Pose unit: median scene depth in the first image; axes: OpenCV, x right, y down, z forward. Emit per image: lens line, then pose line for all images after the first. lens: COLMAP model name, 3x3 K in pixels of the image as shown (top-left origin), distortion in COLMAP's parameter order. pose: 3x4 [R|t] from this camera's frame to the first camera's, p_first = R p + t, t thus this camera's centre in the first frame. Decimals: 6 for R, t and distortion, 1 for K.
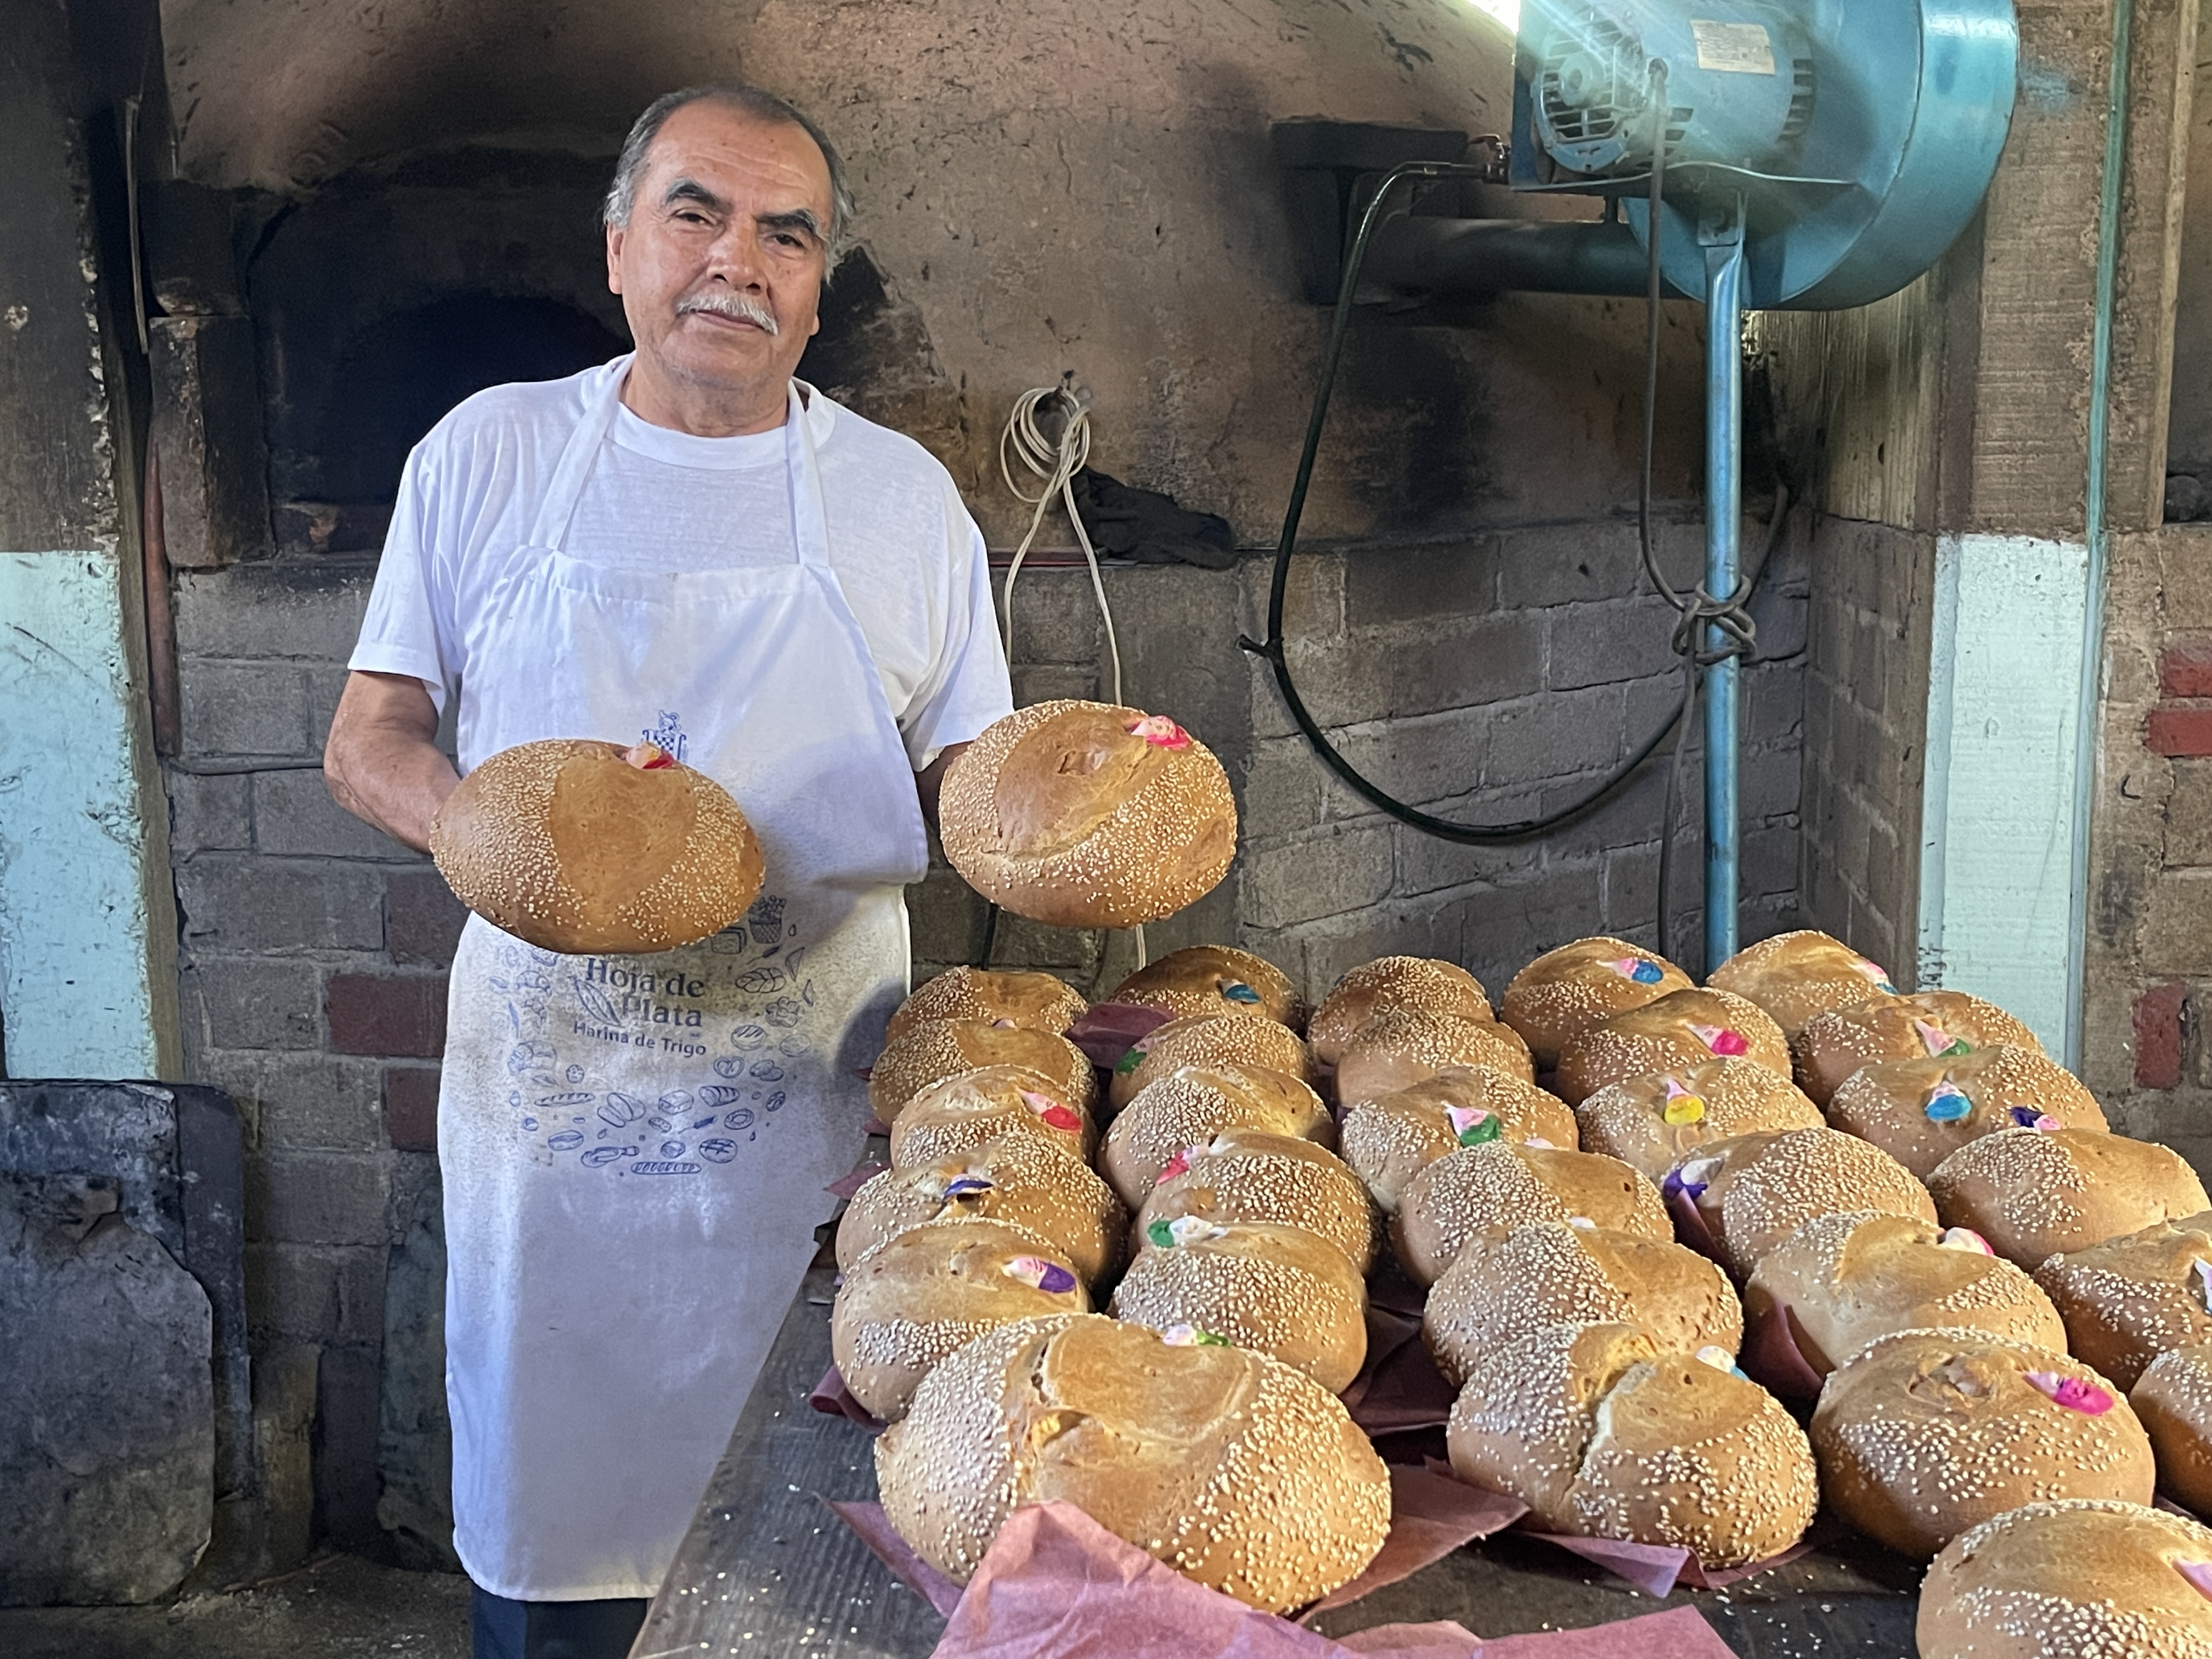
lens RADIAL K [[2470.6, 0, 1106.0], [0, 2470.6, 829.5], [0, 0, 1]] dist [0.127627, -0.286734]
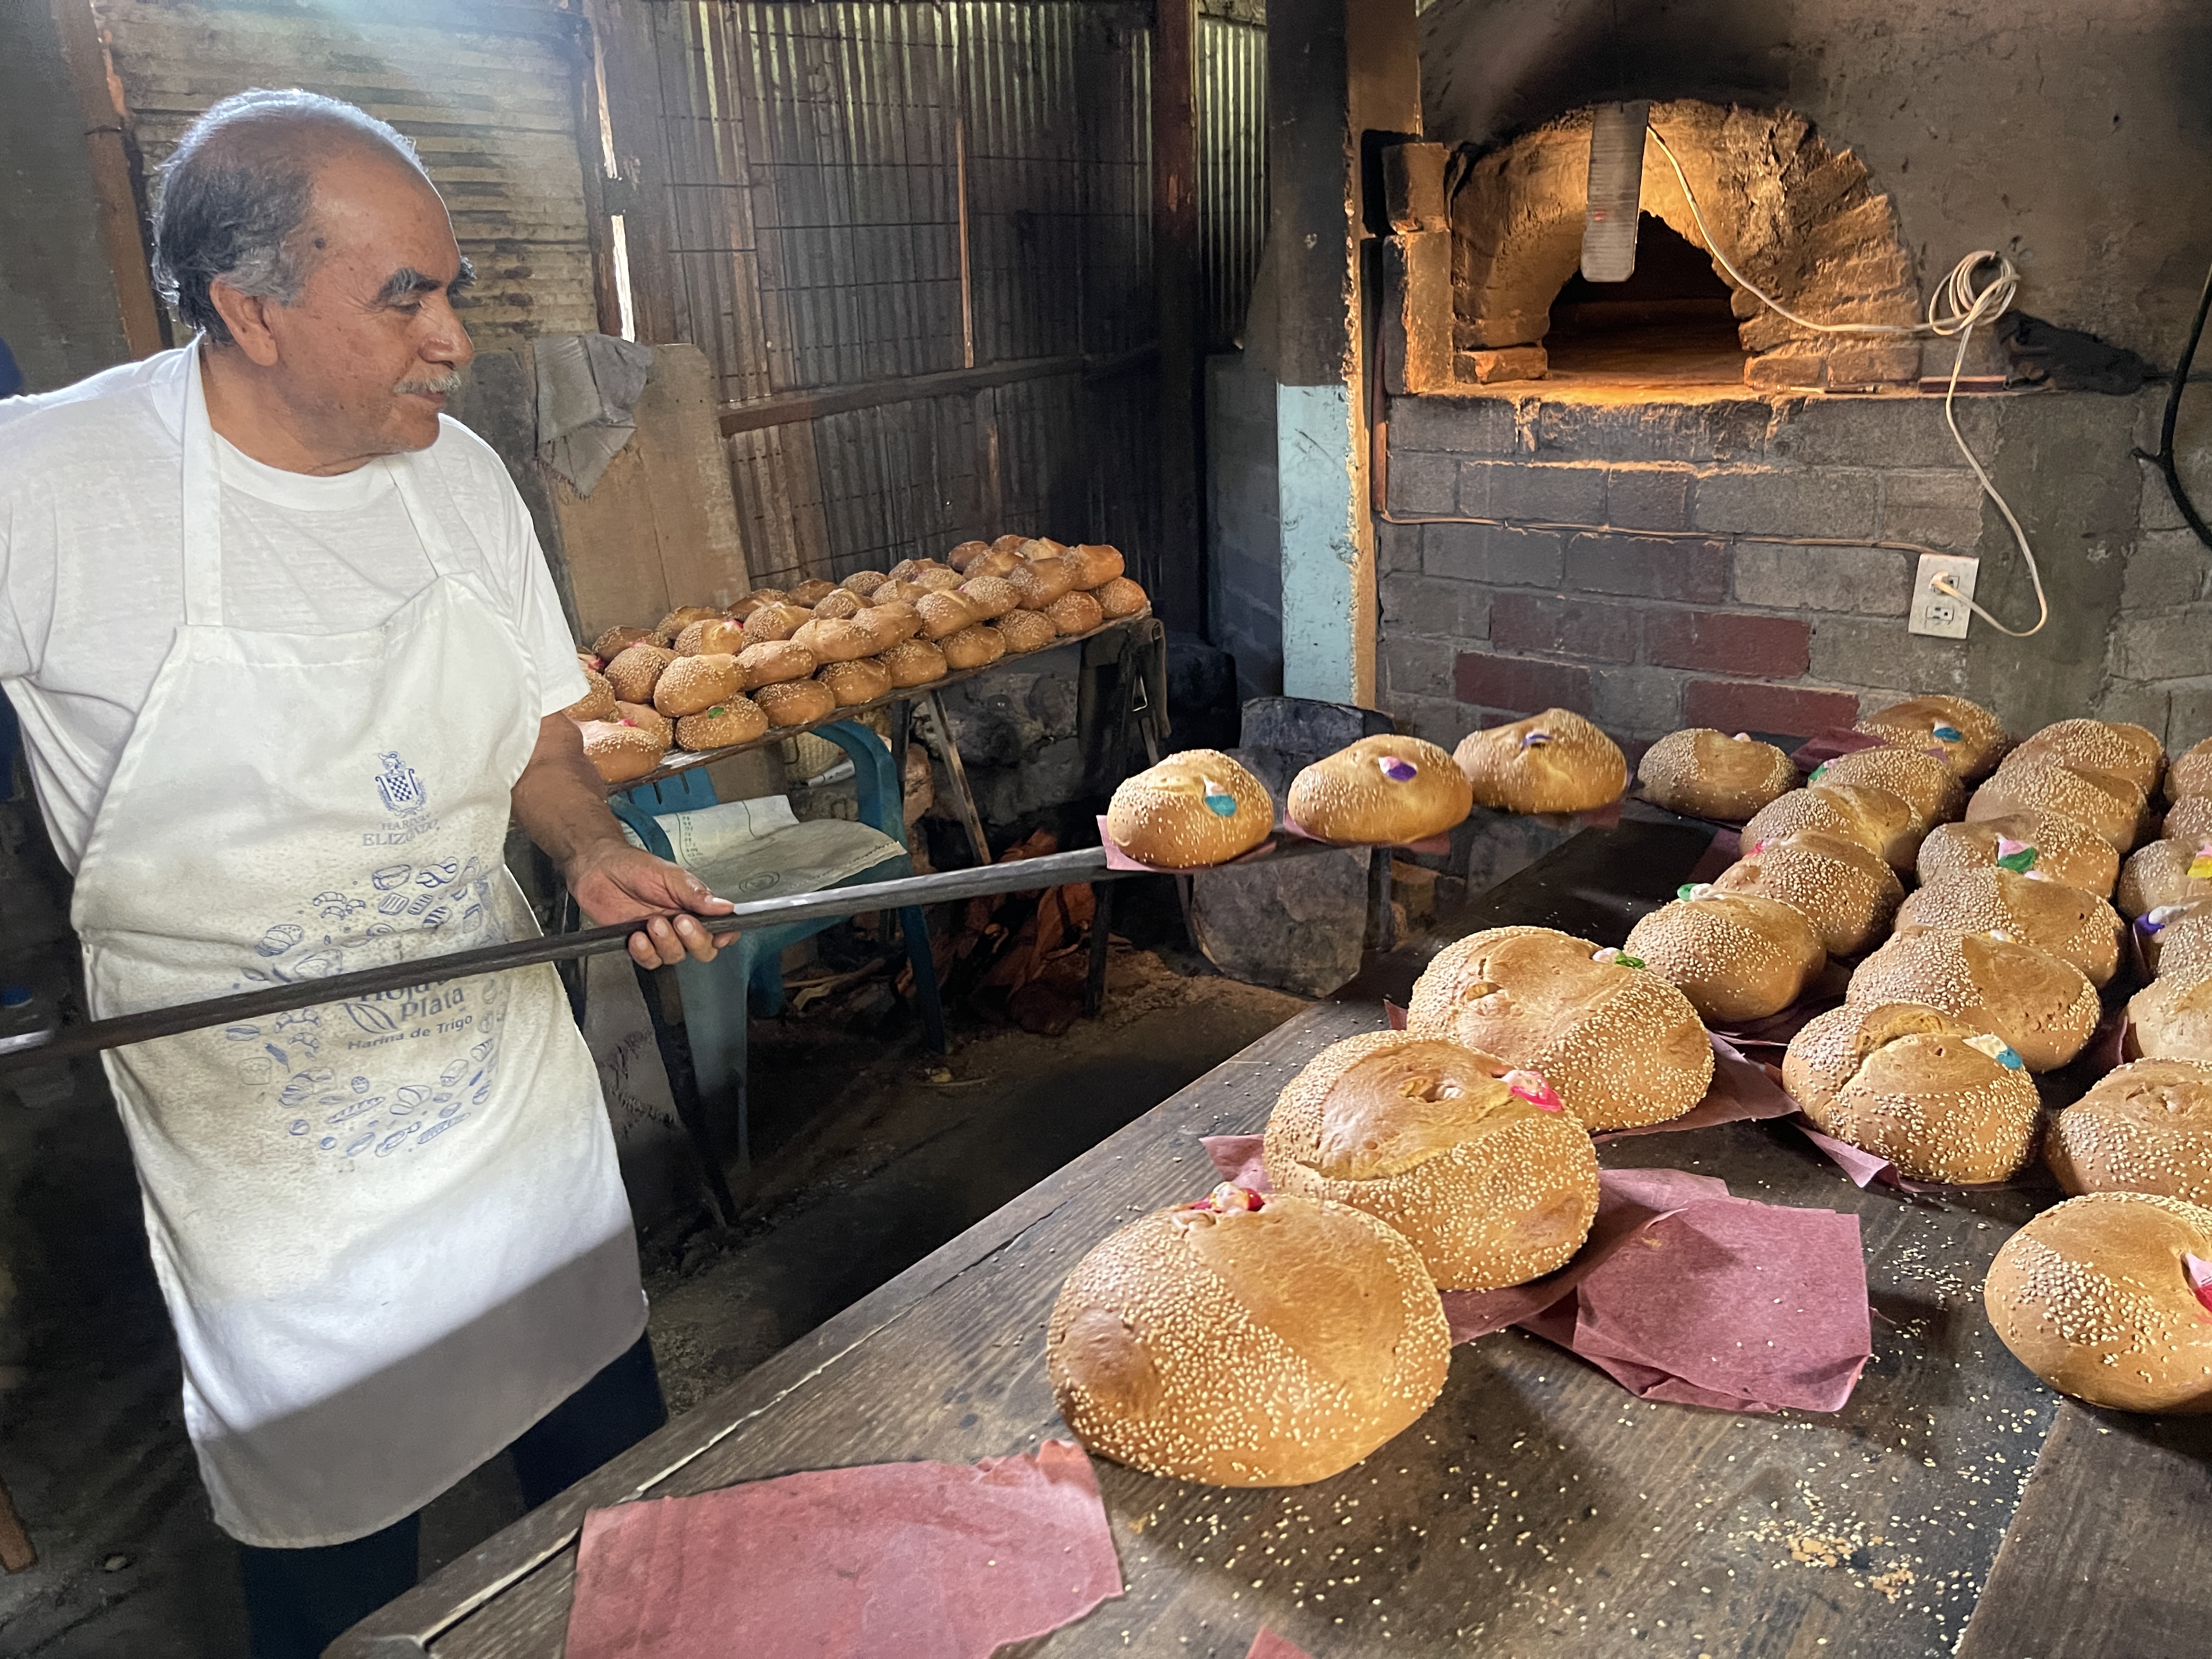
lens RADIAL K [[1610.9, 0, 1108.7], [0, 1610.9, 794.0], [0, 0, 1]] dist [0.100404, -0.130091]
pose [[0.822690, 0.136525, -0.551854, 0.105202], [-0.051528, 0.984647, 0.166778, -0.016355], [0.566151, -0.108771, 0.817094, -0.001222]]
